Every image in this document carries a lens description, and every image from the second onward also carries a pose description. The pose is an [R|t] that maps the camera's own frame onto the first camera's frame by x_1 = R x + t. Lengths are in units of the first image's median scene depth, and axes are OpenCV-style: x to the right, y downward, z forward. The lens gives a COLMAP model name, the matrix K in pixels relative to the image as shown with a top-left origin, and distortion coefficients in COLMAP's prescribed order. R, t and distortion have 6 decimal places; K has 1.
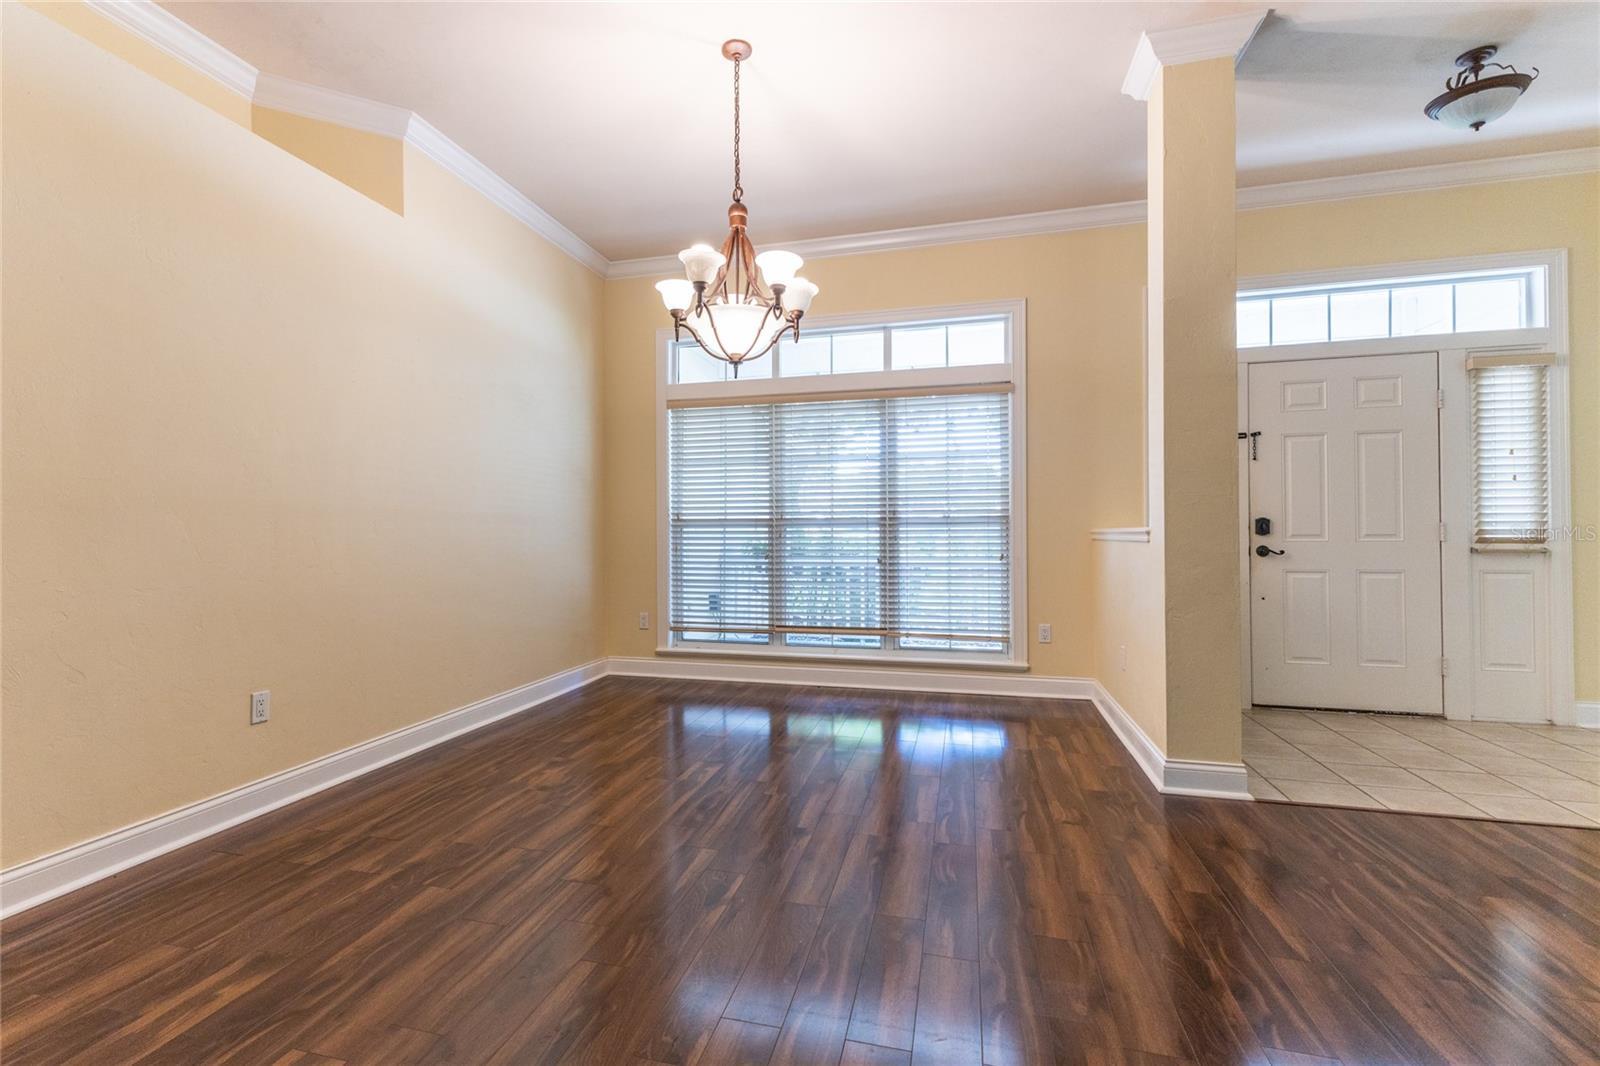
lens RADIAL K [[737.7, 0, 751.1], [0, 737.7, 524.6], [0, 0, 1]] dist [-0.000537, 0.000283]
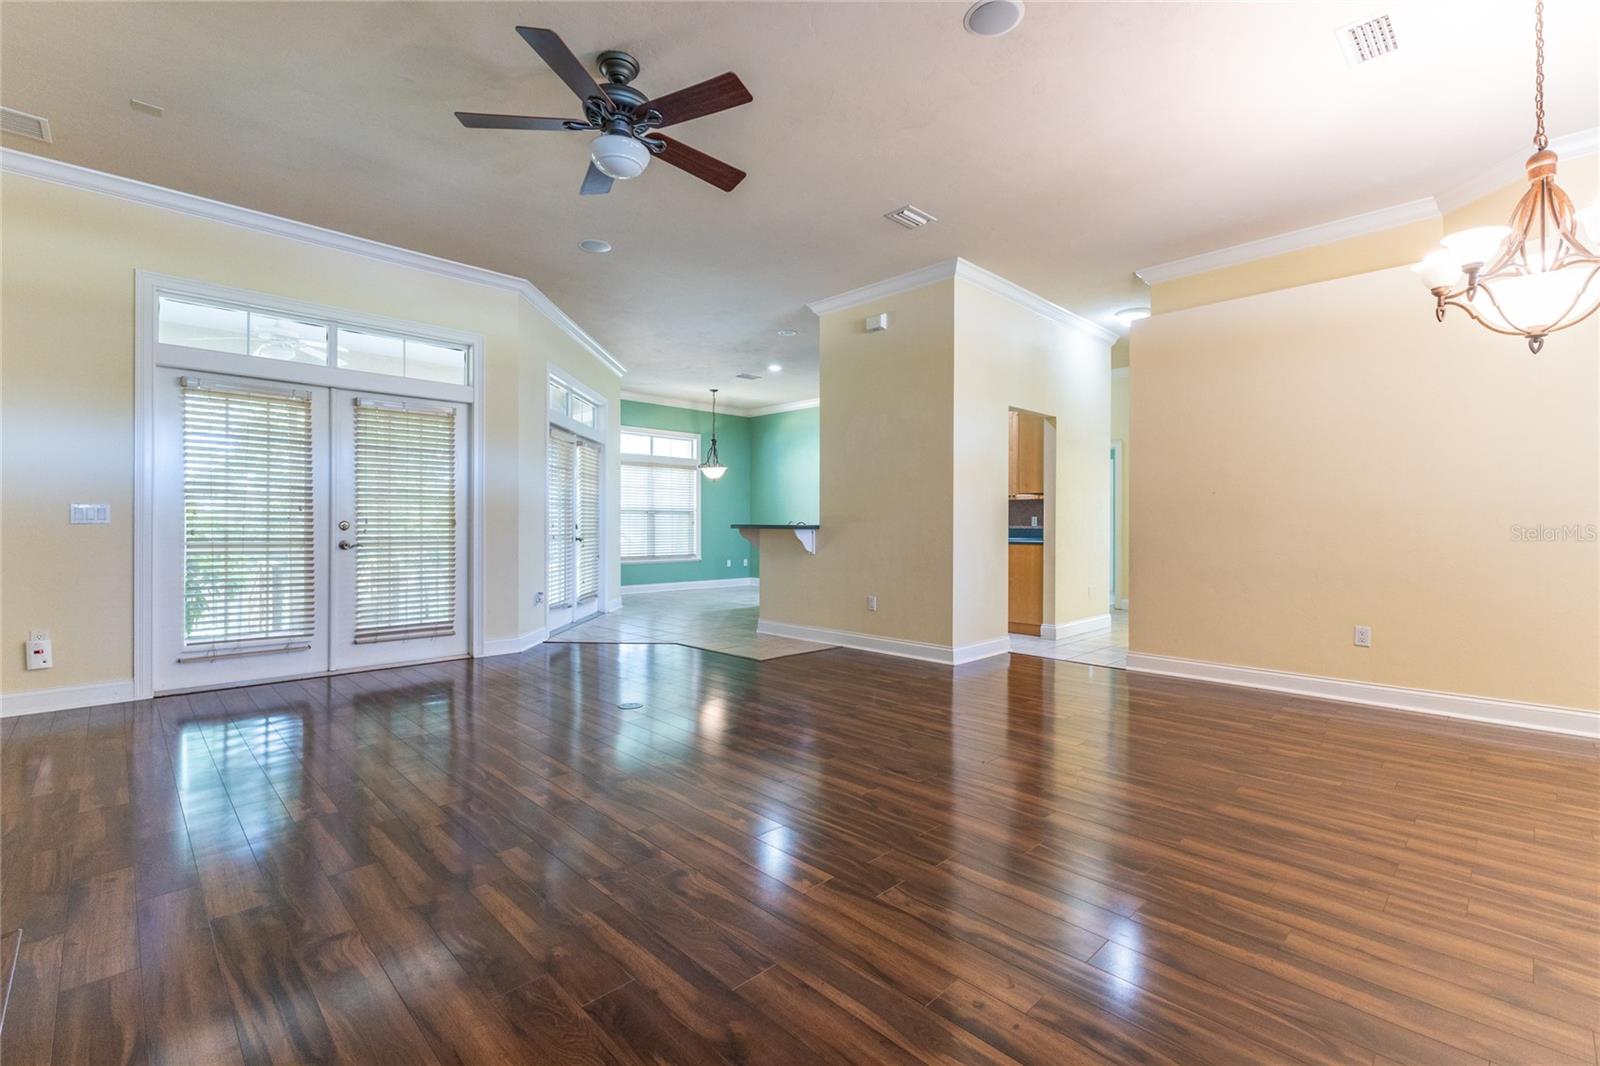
lens RADIAL K [[701.1, 0, 789.5], [0, 701.1, 531.7], [0, 0, 1]] dist [0.009314, -0.000327]
pose [[-0.500070, 0.011791, -0.865904, 0.807046], [0.008041, 0.999927, 0.008972, -0.000231], [0.865947, -0.002476, -0.500129, 0.450992]]
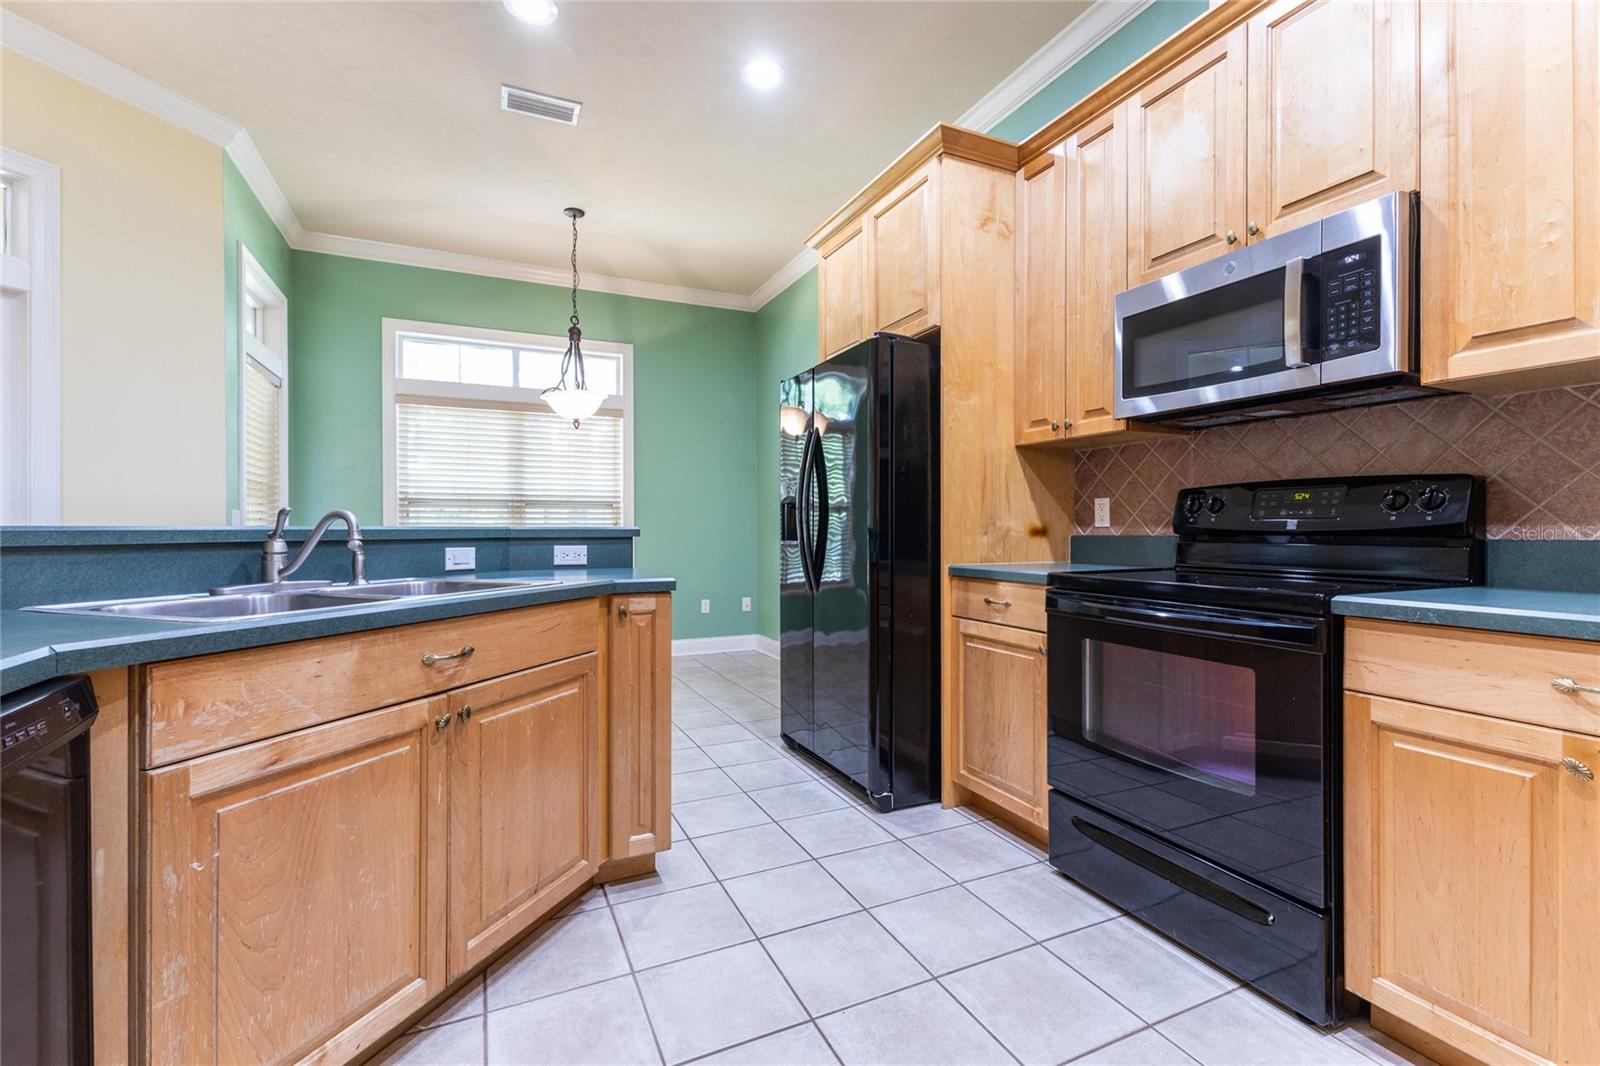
lens RADIAL K [[690.8, 0, 801.3], [0, 690.8, 534.9], [0, 0, 1]] dist [0.000817, -0.000184]
pose [[-0.753206, 0.011126, -0.657691, -0.722651], [0.011620, 0.999926, 0.003607, 0.004852], [0.657683, -0.004926, -0.753279, 0.000253]]
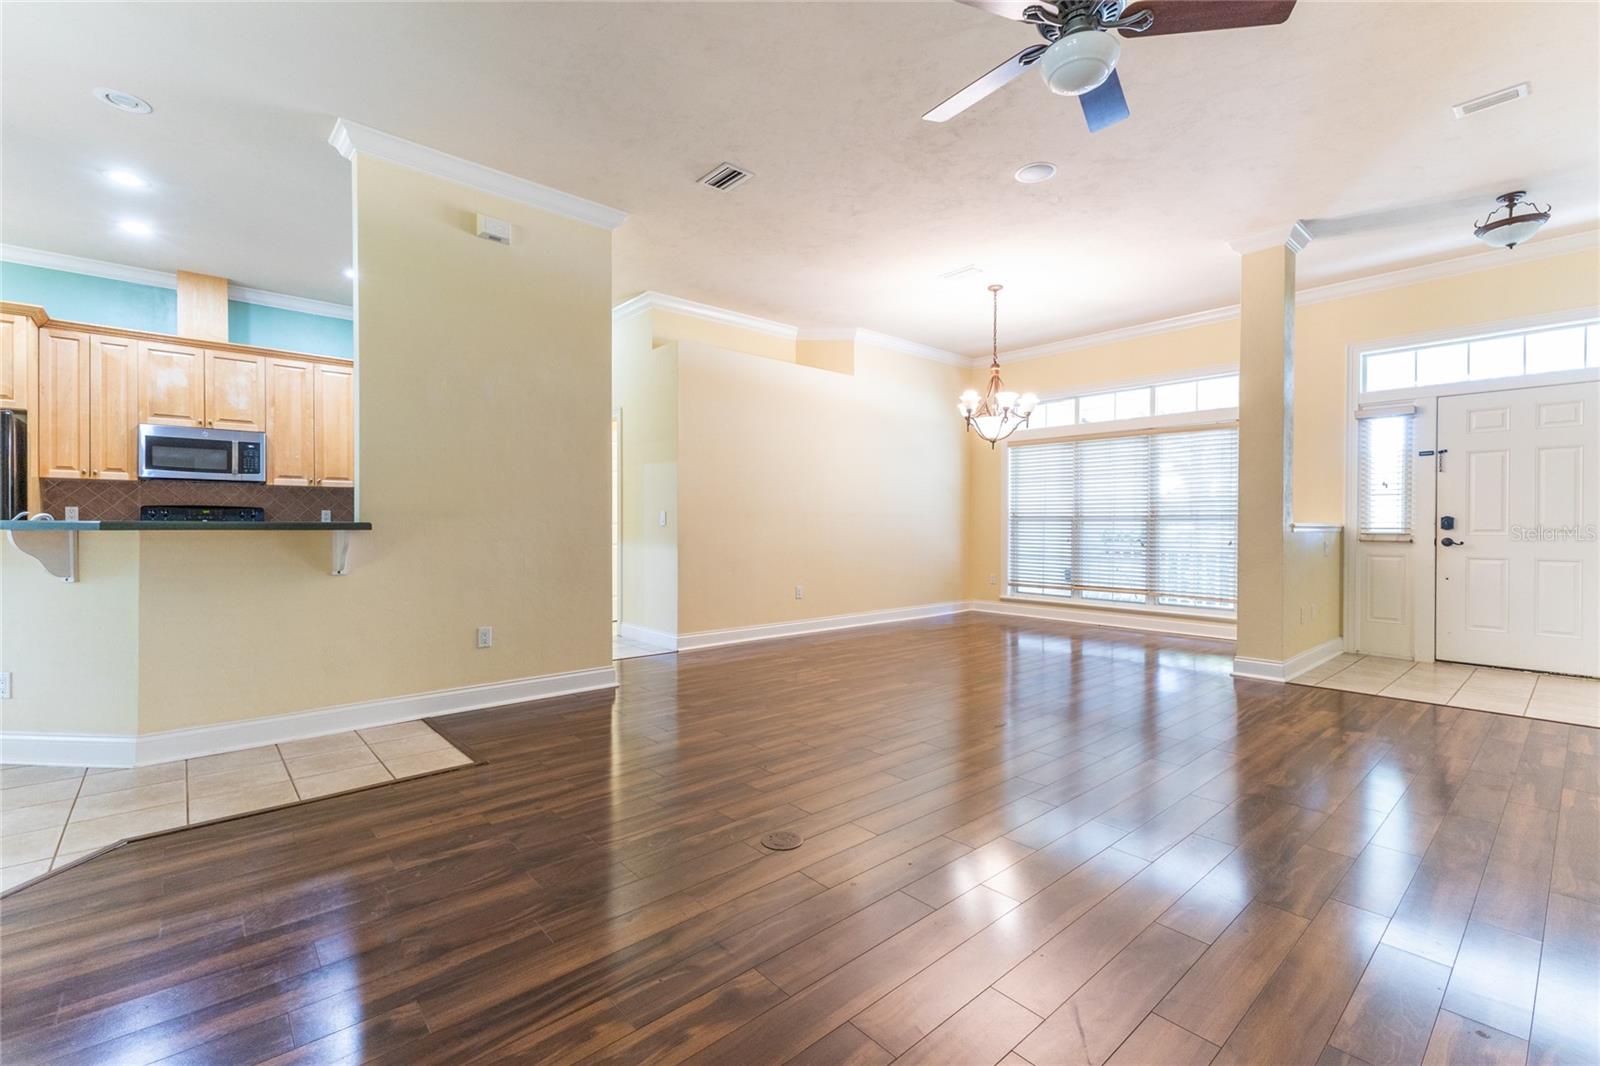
lens RADIAL K [[692.2, 0, 803.3], [0, 692.2, 523.2], [0, 0, 1]] dist [0.008293, -0.000158]
pose [[0.846858, 0.006662, -0.531777, 0.390210], [-0.001356, 0.999945, 0.010369, -0.008334], [0.531817, -0.008060, 0.846821, -0.640368]]
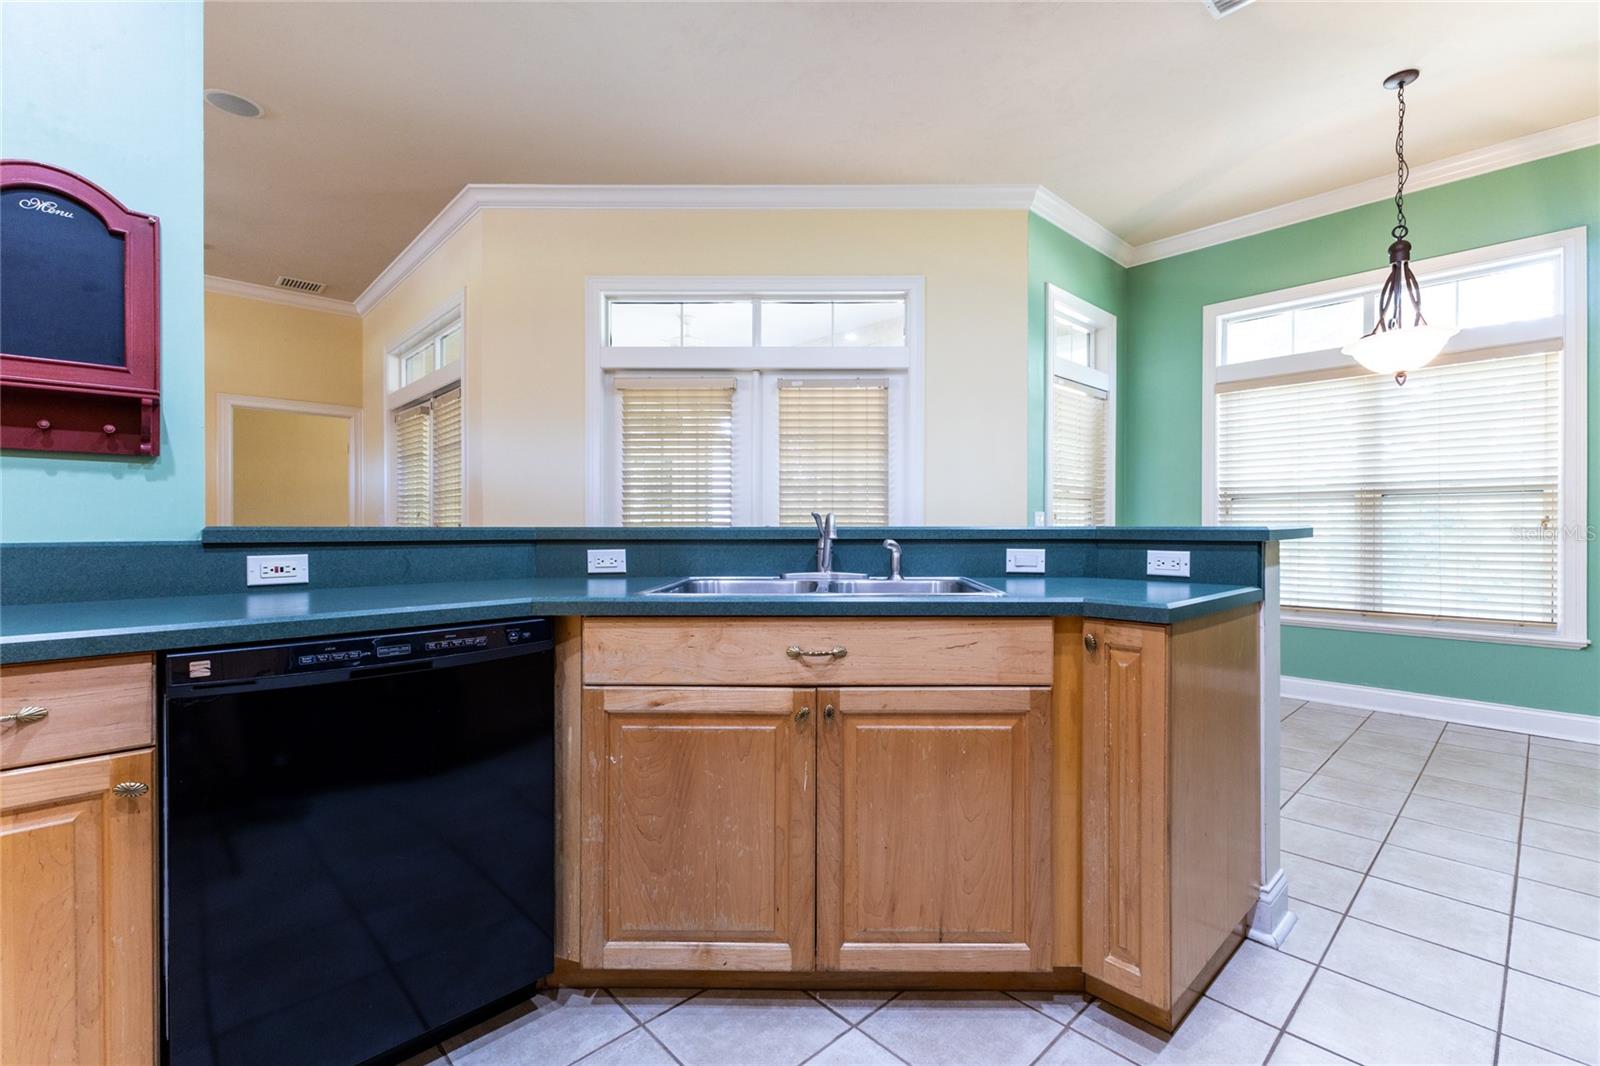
lens RADIAL K [[702.3, 0, 833.4], [0, 702.3, 532.6], [0, 0, 1]] dist [0.001446, 0.000190]
pose [[-0.870172, 0.000609, 0.492748, -0.985943], [-0.001423, 0.999992, -0.003748, 0.003811], [-0.492746, -0.003963, -0.870164, -0.060038]]
